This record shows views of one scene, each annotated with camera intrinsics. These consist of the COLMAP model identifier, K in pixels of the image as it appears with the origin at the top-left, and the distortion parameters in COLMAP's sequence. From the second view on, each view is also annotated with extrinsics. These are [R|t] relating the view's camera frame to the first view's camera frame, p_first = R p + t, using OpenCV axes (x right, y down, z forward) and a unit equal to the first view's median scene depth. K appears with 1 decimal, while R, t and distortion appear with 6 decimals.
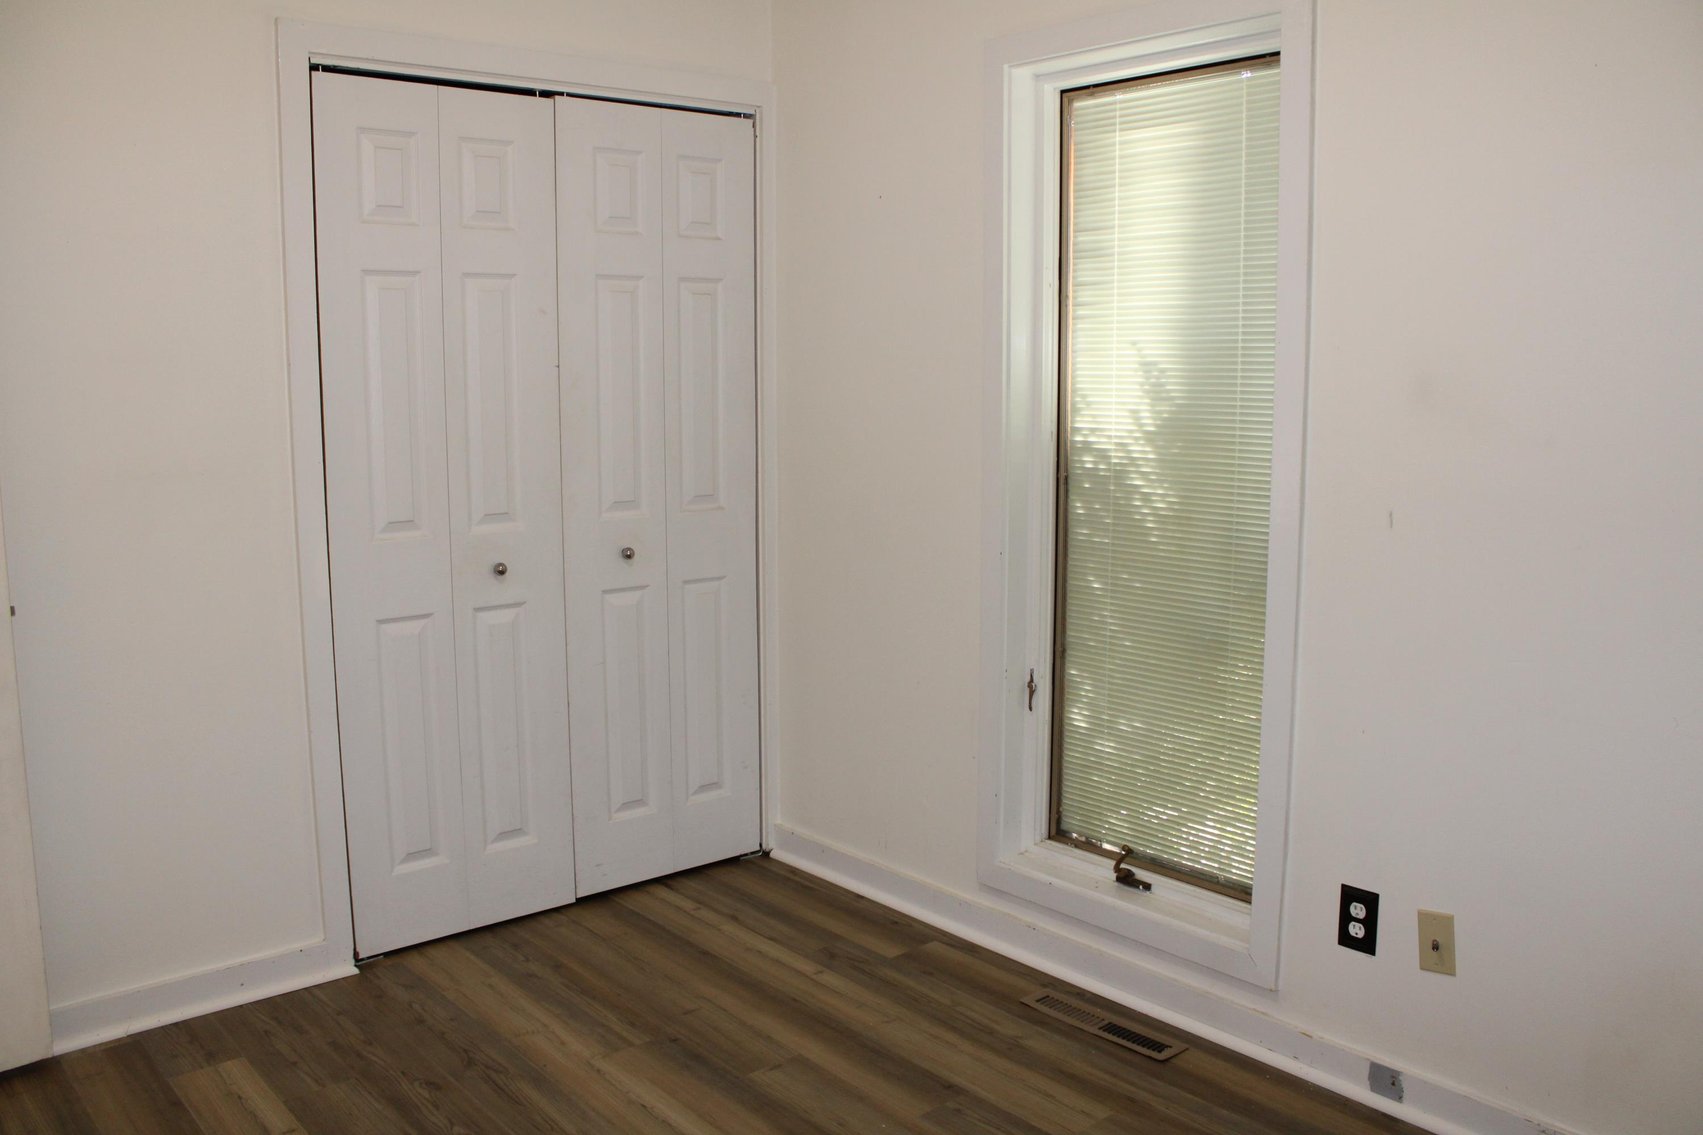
lens RADIAL K [[1416.9, 0, 861.0], [0, 1416.9, 568.9], [0, 0, 1]] dist [-0.158847, 0.133339]
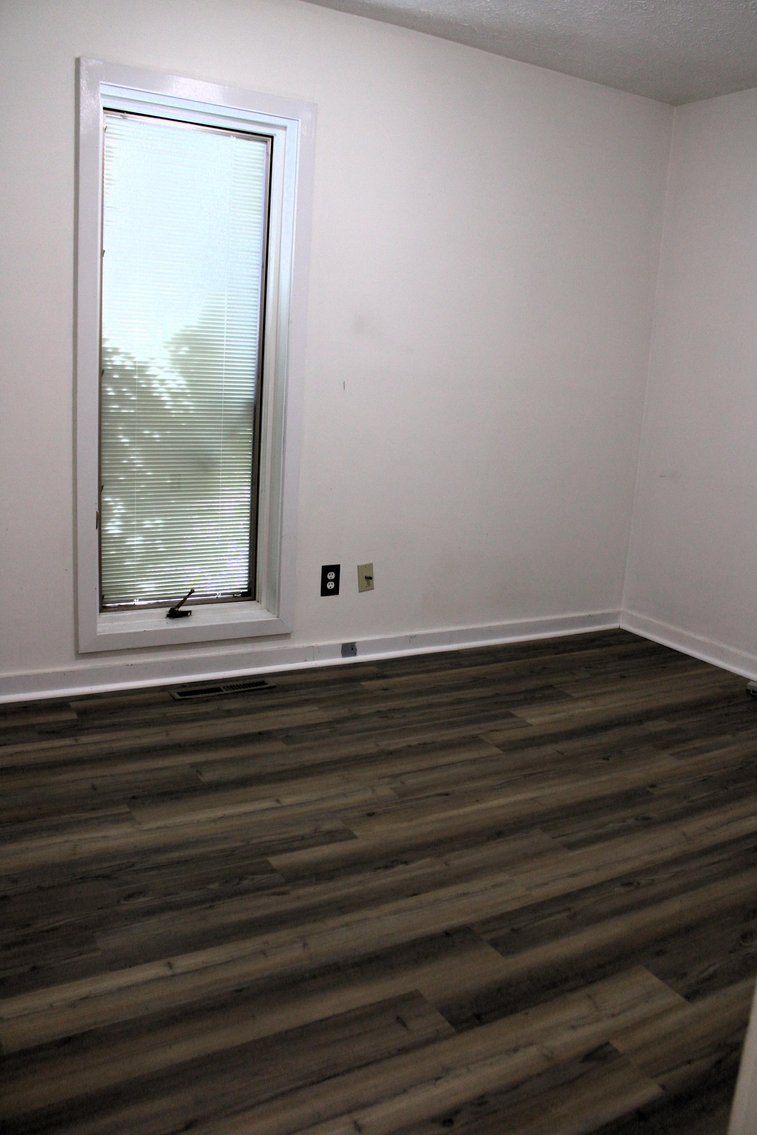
lens RADIAL K [[939.6, 0, 384.0], [0, 939.6, 566.6], [0, 0, 1]] dist [-0.140153, 0.099748]
pose [[0.194251, -0.205606, 0.959162, -0.833482], [0.081203, 0.977802, 0.193156, -0.028405], [-0.977585, 0.040366, 0.206635, 0.533438]]
